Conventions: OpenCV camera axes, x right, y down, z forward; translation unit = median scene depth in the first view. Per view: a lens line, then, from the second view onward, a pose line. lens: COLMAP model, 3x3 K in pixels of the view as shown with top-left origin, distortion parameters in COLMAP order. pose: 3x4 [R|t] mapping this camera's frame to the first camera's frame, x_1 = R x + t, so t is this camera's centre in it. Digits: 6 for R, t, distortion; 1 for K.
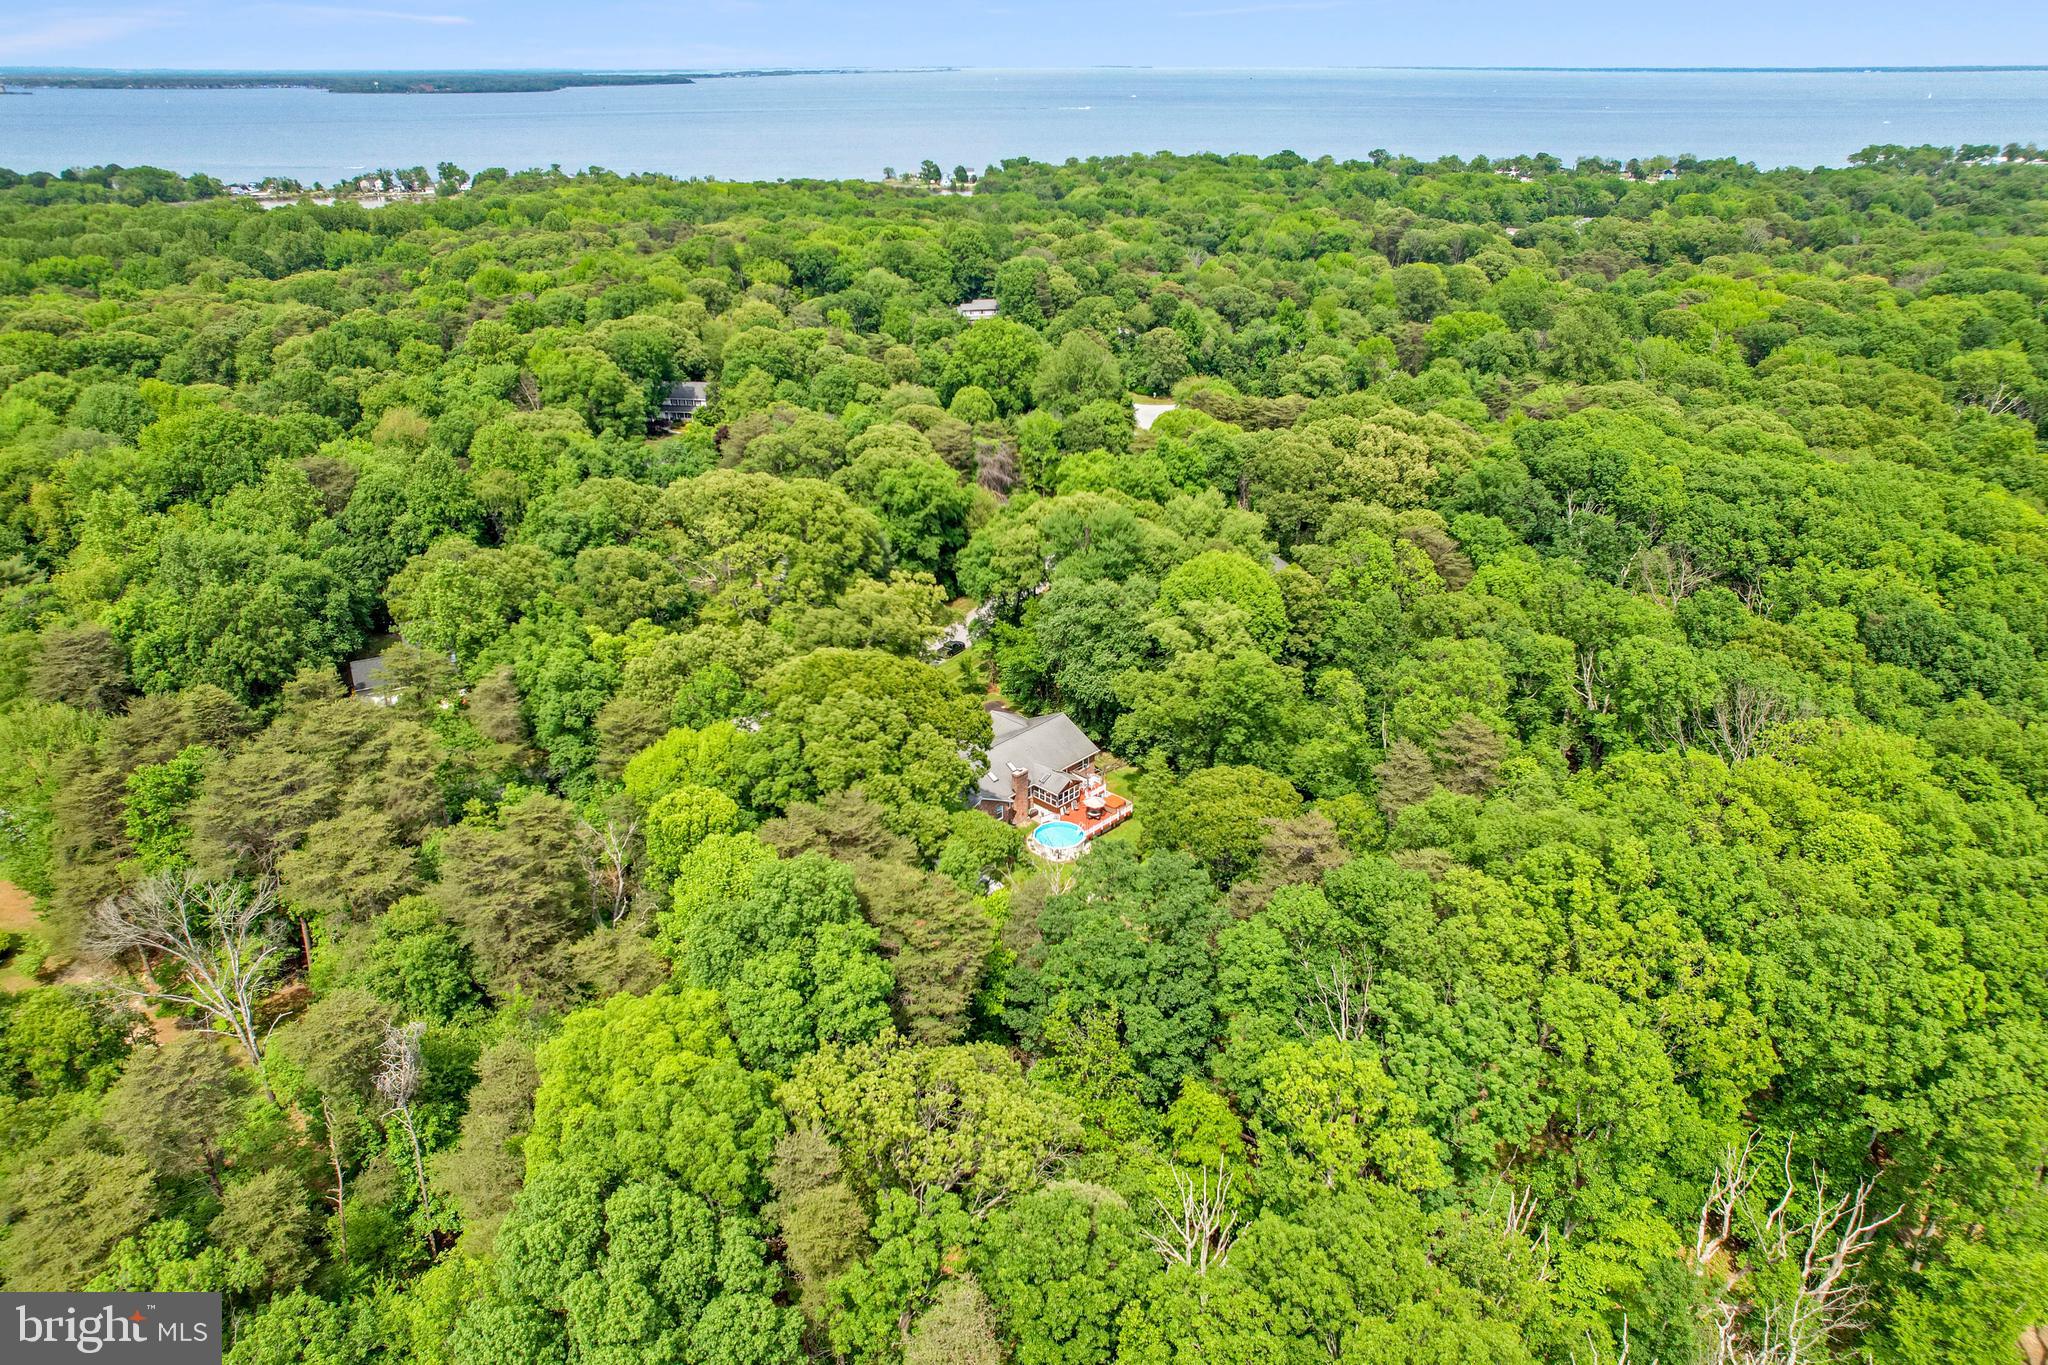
lens RADIAL K [[1329.5, 0, 1024.3], [0, 1329.5, 691.6], [0, 0, 1]] dist [-0.084642, 0.082333]
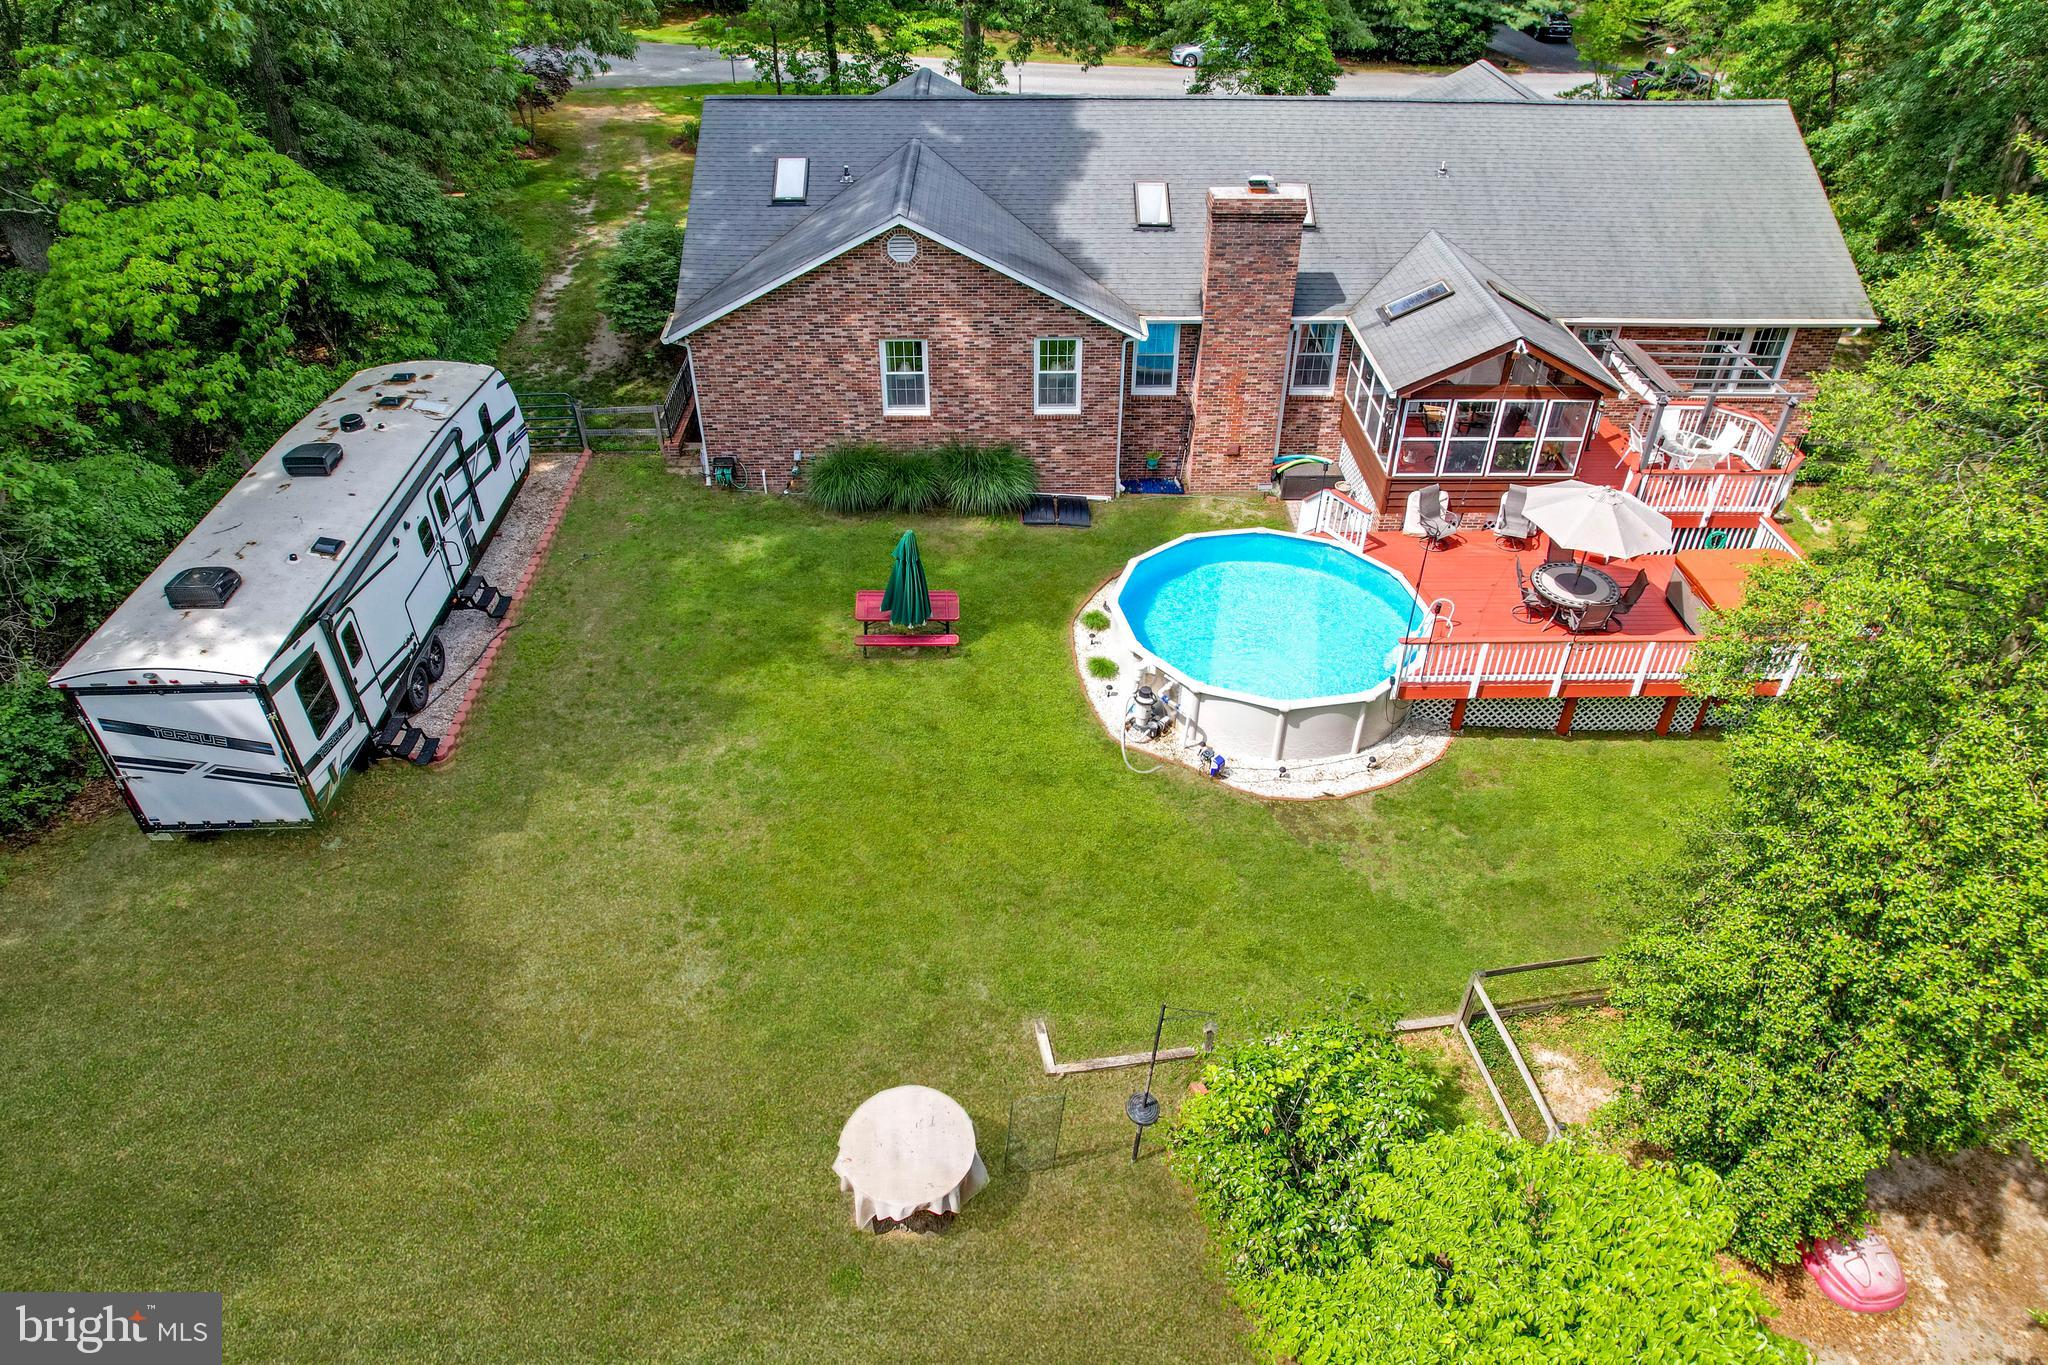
lens RADIAL K [[1313.7, 0, 1029.0], [0, 1313.7, 689.5], [0, 0, 1]] dist [-0.085723, 0.079966]
pose [[0.712836, 0.425490, -0.557514, 0.068916], [-0.311397, 0.904303, 0.292006, 0.055517], [0.628408, -0.034544, 0.777117, 0.599097]]
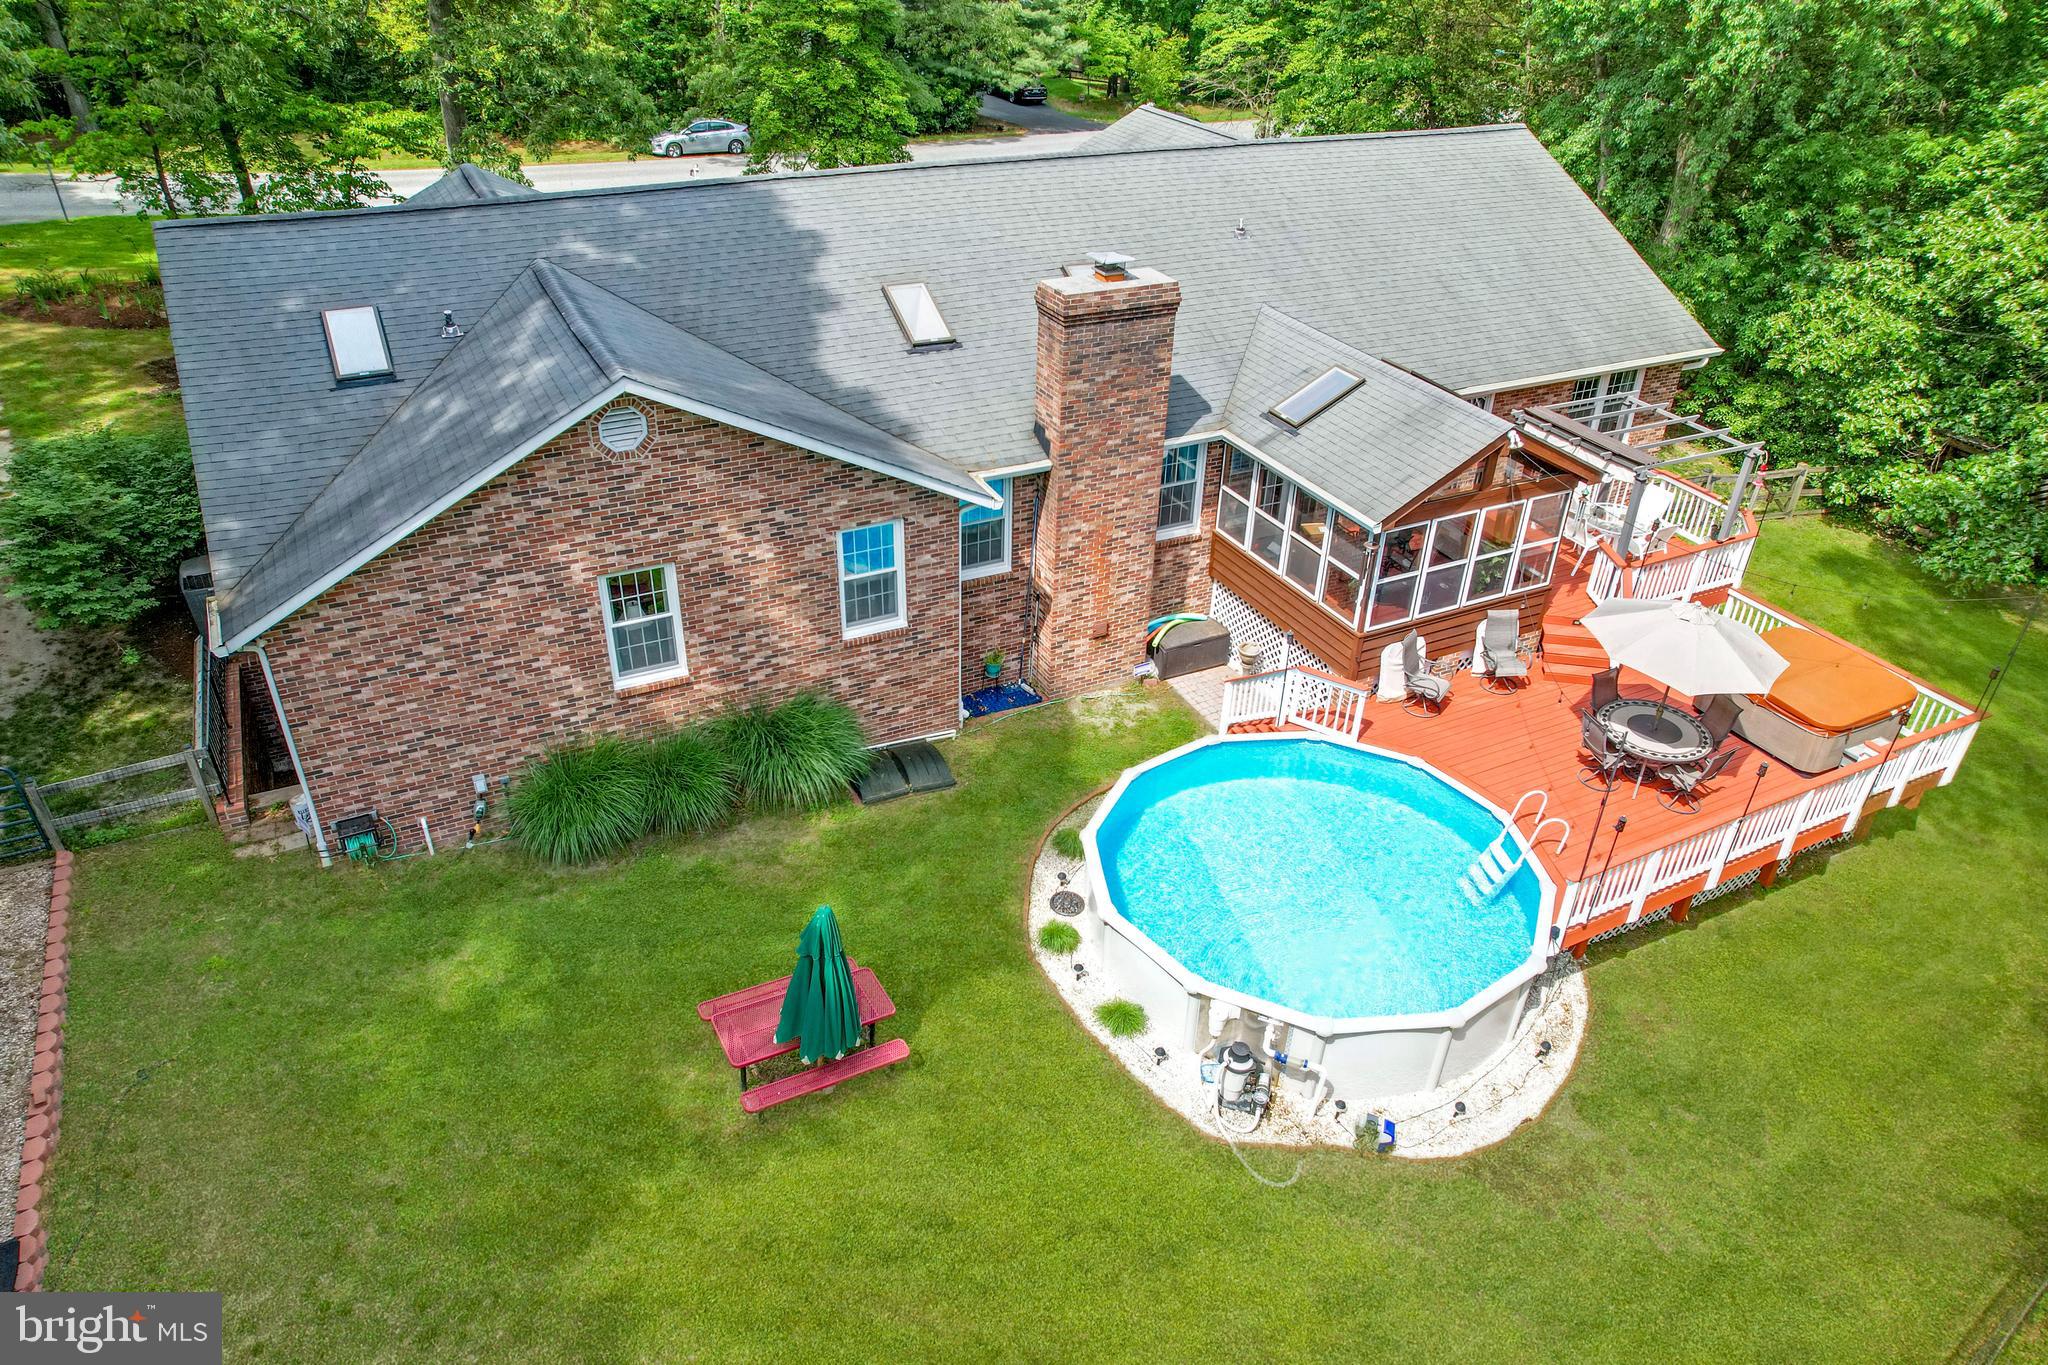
lens RADIAL K [[1364.7, 0, 1031.6], [0, 1364.7, 685.7], [0, 0, 1]] dist [-0.078798, 0.071161]
pose [[0.946071, 0.195040, -0.258669, 0.021137], [-0.167389, 0.977916, 0.125144, 0.058139], [0.277364, -0.075097, 0.957825, 0.618430]]
